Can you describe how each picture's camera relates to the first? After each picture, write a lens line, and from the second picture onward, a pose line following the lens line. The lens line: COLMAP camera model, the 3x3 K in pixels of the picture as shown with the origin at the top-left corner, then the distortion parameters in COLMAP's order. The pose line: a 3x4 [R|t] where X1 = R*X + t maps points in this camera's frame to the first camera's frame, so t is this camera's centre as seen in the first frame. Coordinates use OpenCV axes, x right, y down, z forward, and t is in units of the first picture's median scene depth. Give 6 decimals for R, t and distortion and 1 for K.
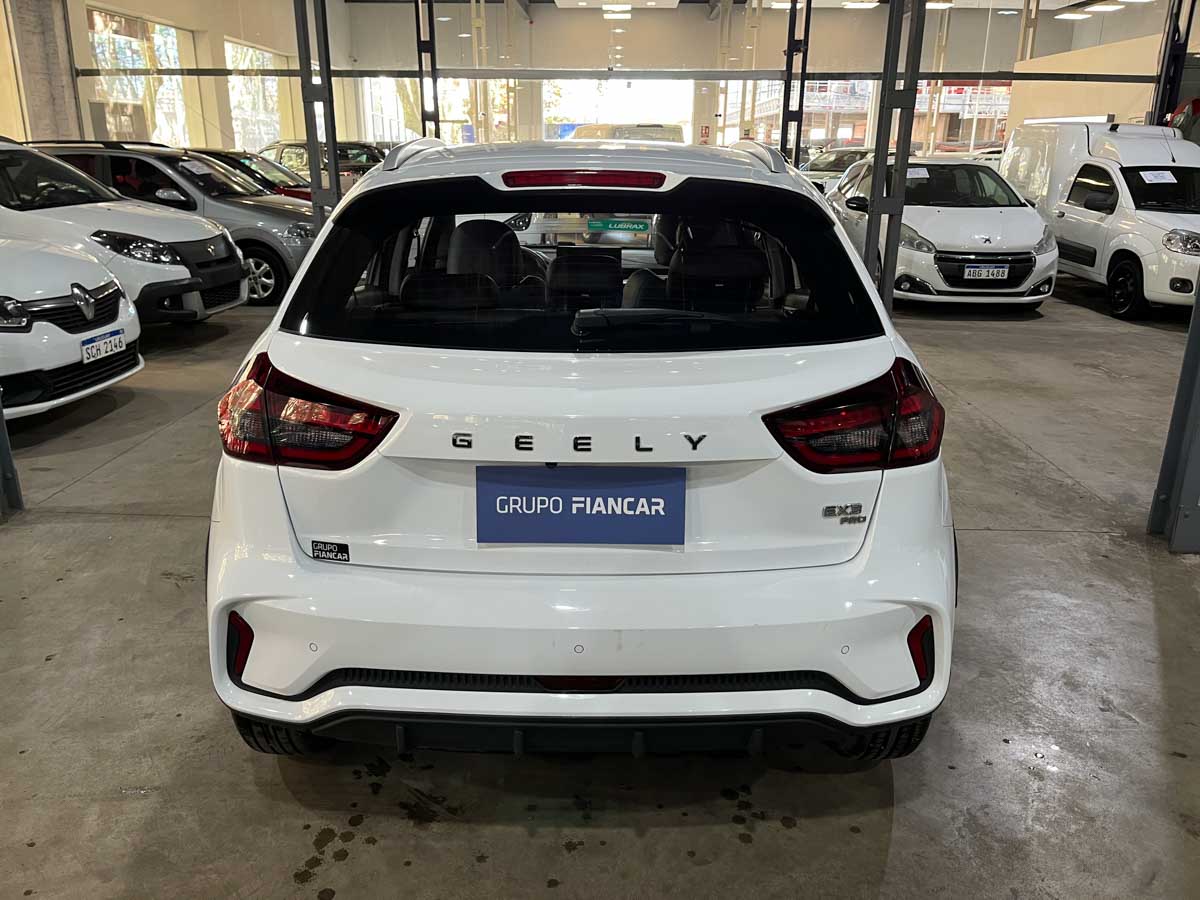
lens RADIAL K [[918.1, 0, 586.3], [0, 918.1, 455.7], [0, 0, 1]] dist [0.053123, -0.079345]
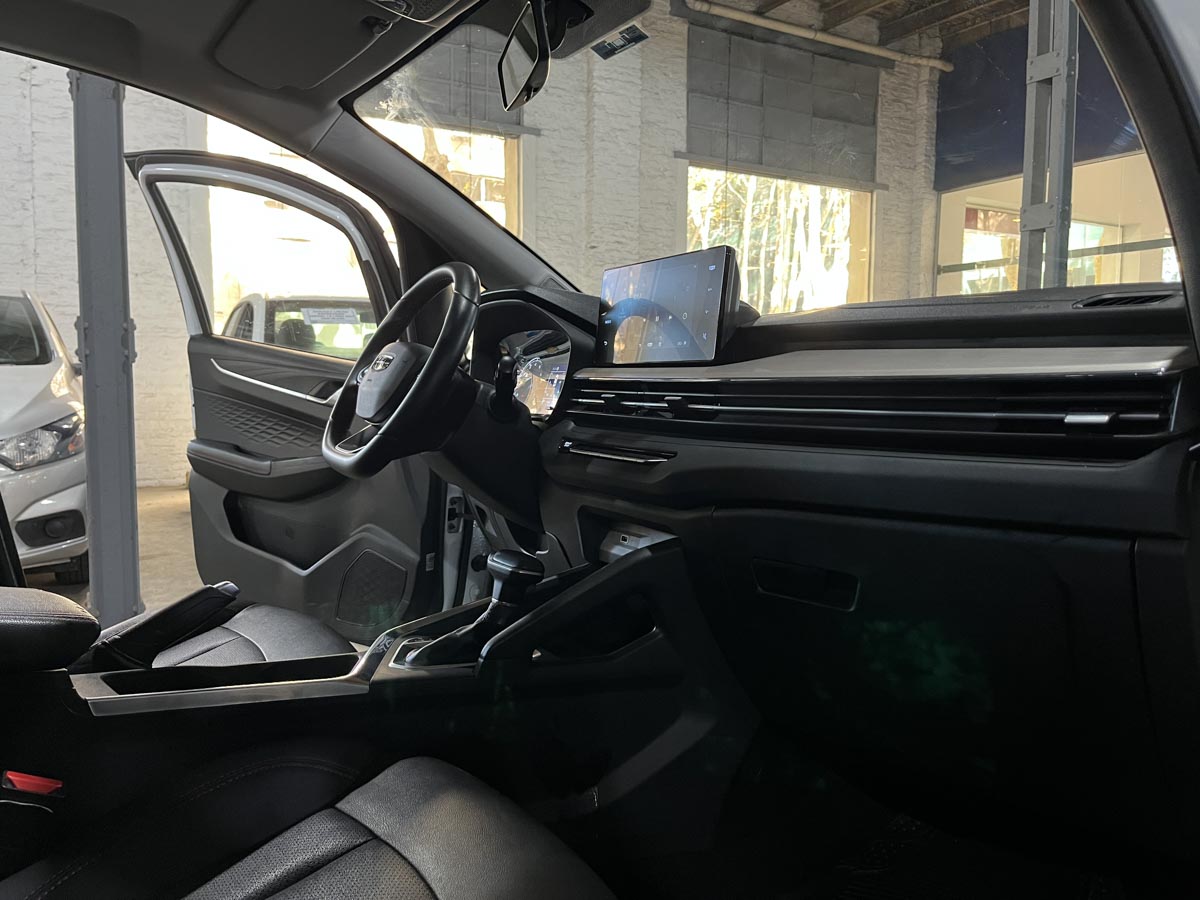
lens RADIAL K [[918.1, 0, 598.9], [0, 918.1, 454.6], [0, 0, 1]] dist [0.053123, -0.079345]
pose [[0.532143, 0.061032, -0.844452, 0.482091], [-0.271829, 0.956910, -0.102137, -0.230269], [0.801831, 0.283898, 0.525803, 1.620213]]
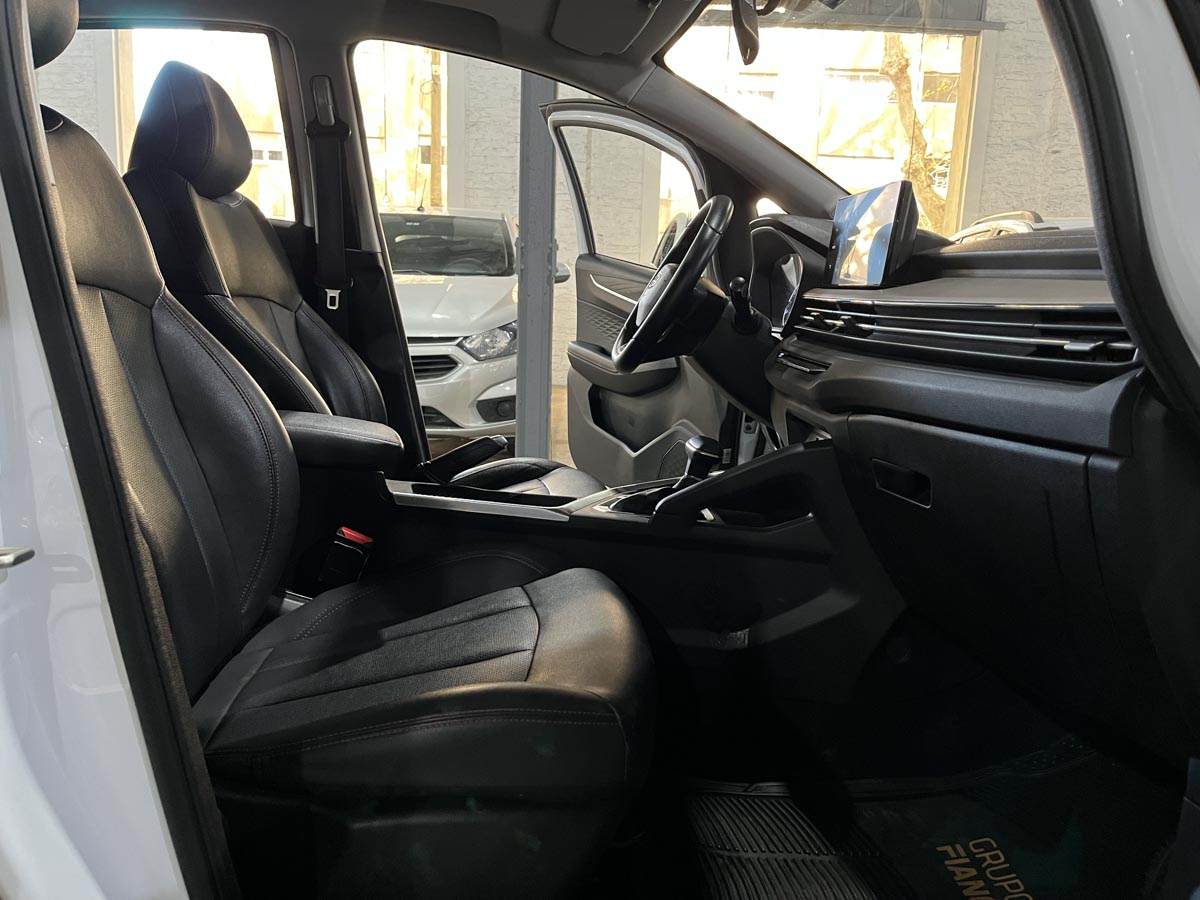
lens RADIAL K [[918.1, 0, 601.0], [0, 918.1, 462.3], [0, 0, 1]] dist [0.053123, -0.079345]
pose [[0.078830, 0.178116, -0.980847, 0.670517], [-0.350761, 0.925948, 0.139956, -0.269826], [0.933141, 0.333010, 0.135468, 1.729712]]
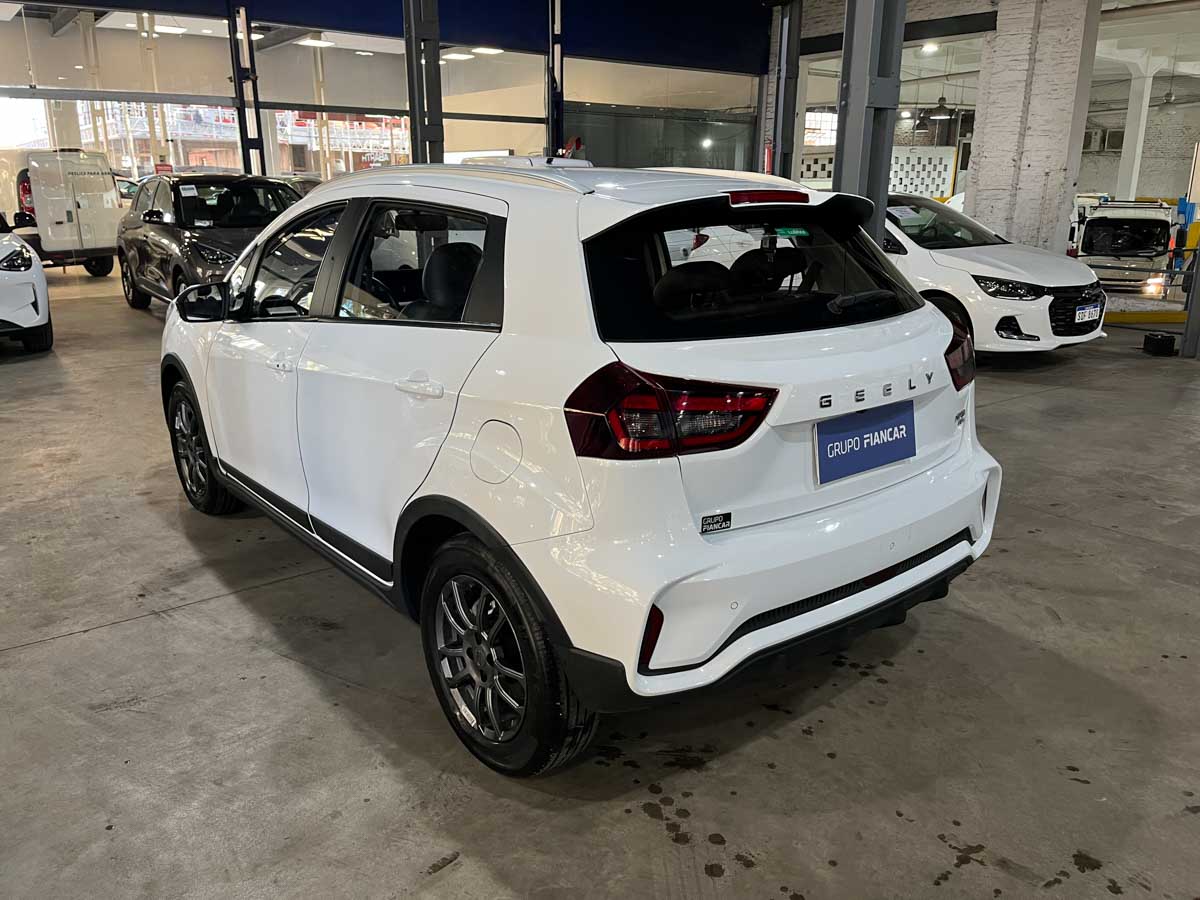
lens RADIAL K [[918.1, 0, 601.5], [0, 918.1, 456.2], [0, 0, 1]] dist [0.053123, -0.079345]
pose [[0.771856, -0.182981, 0.608897, -0.896976], [0.200174, 0.978926, 0.040433, -0.043466], [-0.603463, 0.090677, 0.792218, 0.149850]]
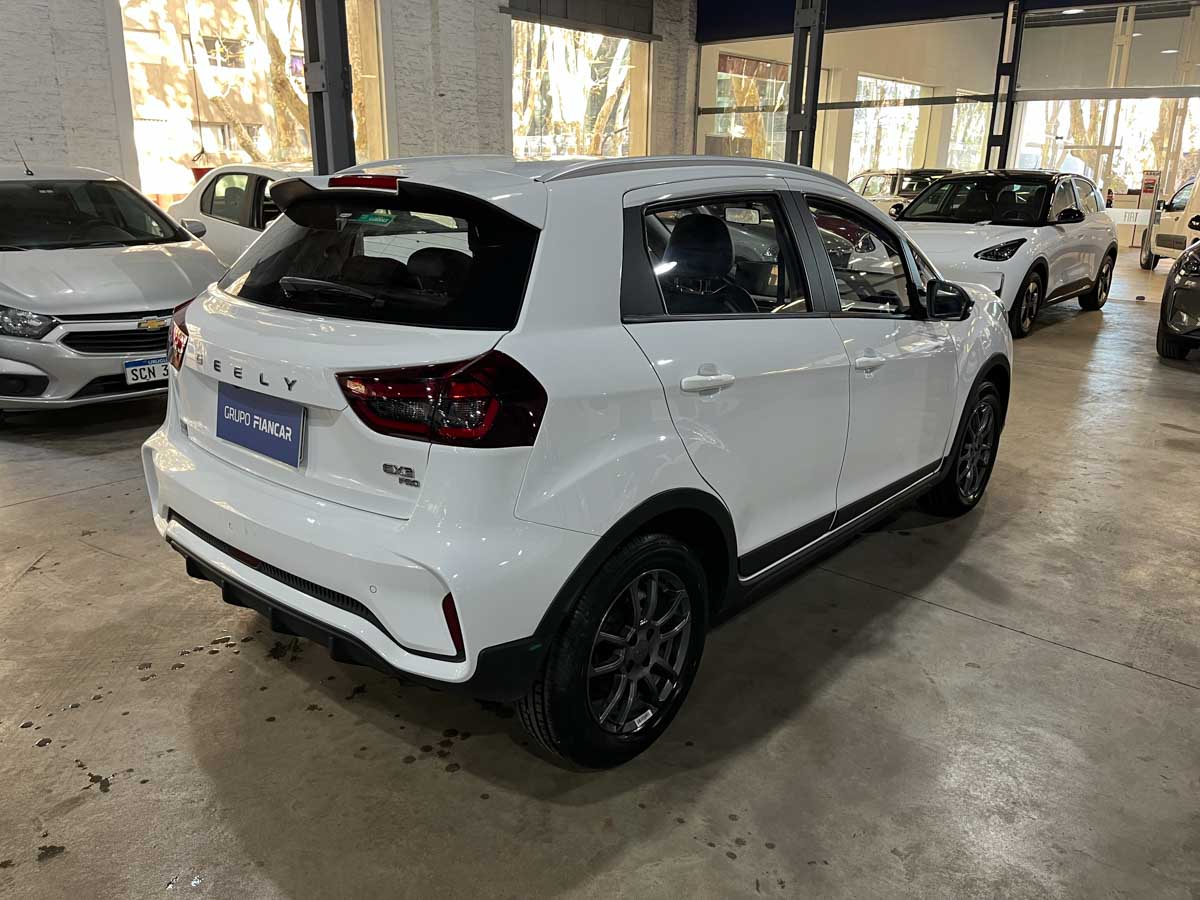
lens RADIAL K [[918.1, 0, 589.8], [0, 918.1, 444.7], [0, 0, 1]] dist [0.053123, -0.079345]
pose [[0.758919, 0.189487, -0.623006, 0.969887], [-0.214504, 0.976075, 0.035574, -0.053152], [0.614842, 0.106639, 0.781407, 0.204778]]
